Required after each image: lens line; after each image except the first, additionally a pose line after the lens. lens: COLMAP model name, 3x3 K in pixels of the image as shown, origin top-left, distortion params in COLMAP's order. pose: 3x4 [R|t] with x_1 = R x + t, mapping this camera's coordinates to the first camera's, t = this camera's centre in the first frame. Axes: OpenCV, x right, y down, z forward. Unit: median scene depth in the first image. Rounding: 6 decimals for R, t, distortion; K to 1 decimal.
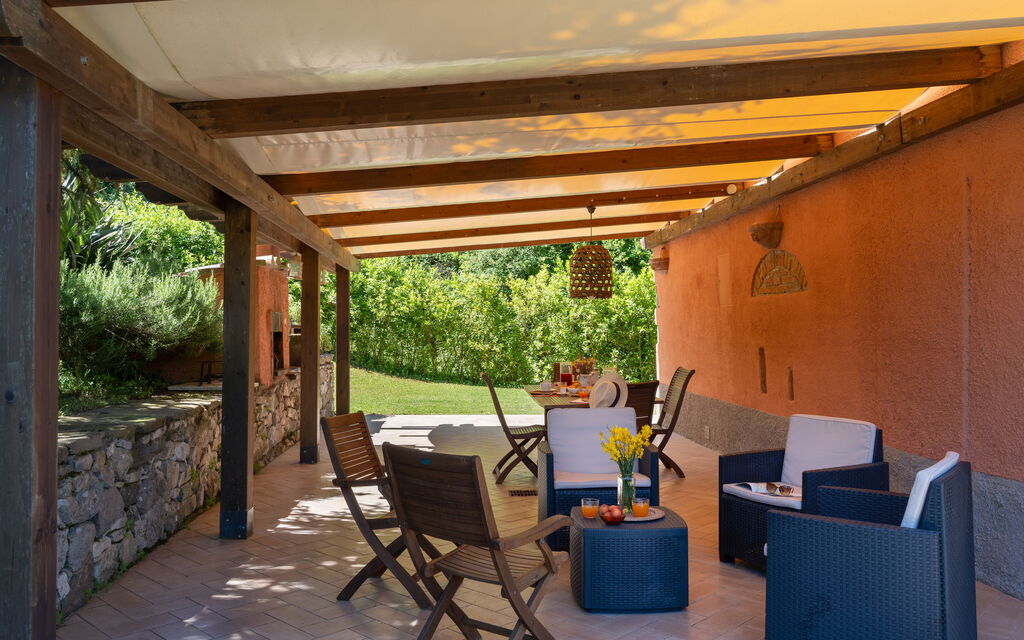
lens RADIAL K [[766.8, 0, 512.0], [0, 766.8, 320.0], [0, 0, 1]] dist [-0.064282, 0.002836]
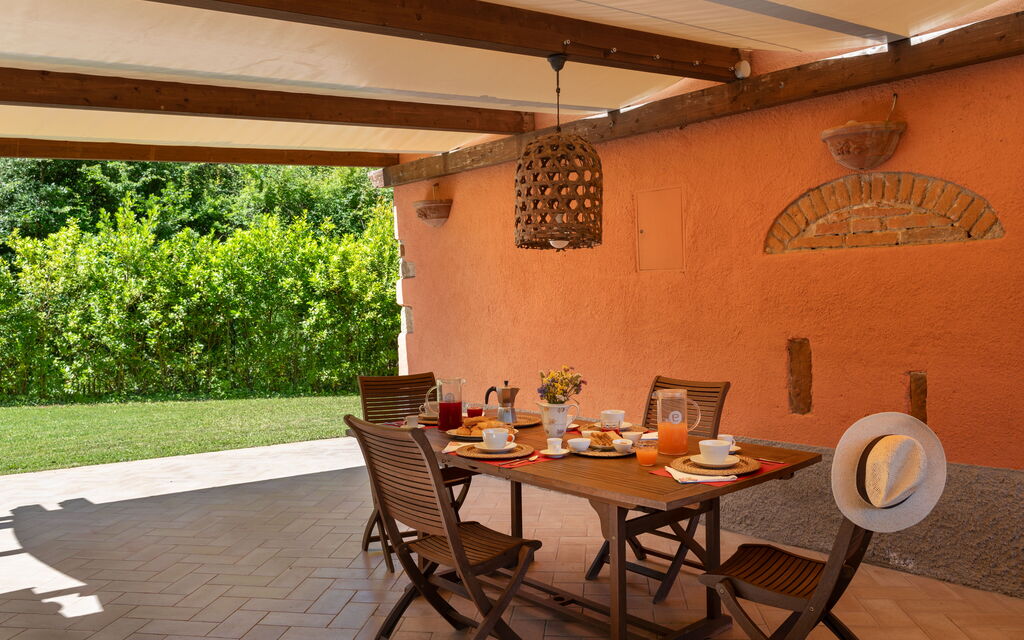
lens RADIAL K [[766.8, 0, 512.0], [0, 766.8, 320.0], [0, 0, 1]] dist [-0.064282, 0.002836]
pose [[0.759694, -0.008445, 0.650225, -0.099383], [-0.003288, 0.999853, 0.016828, 0.004974], [-0.650272, -0.014922, 0.759555, 0.269531]]
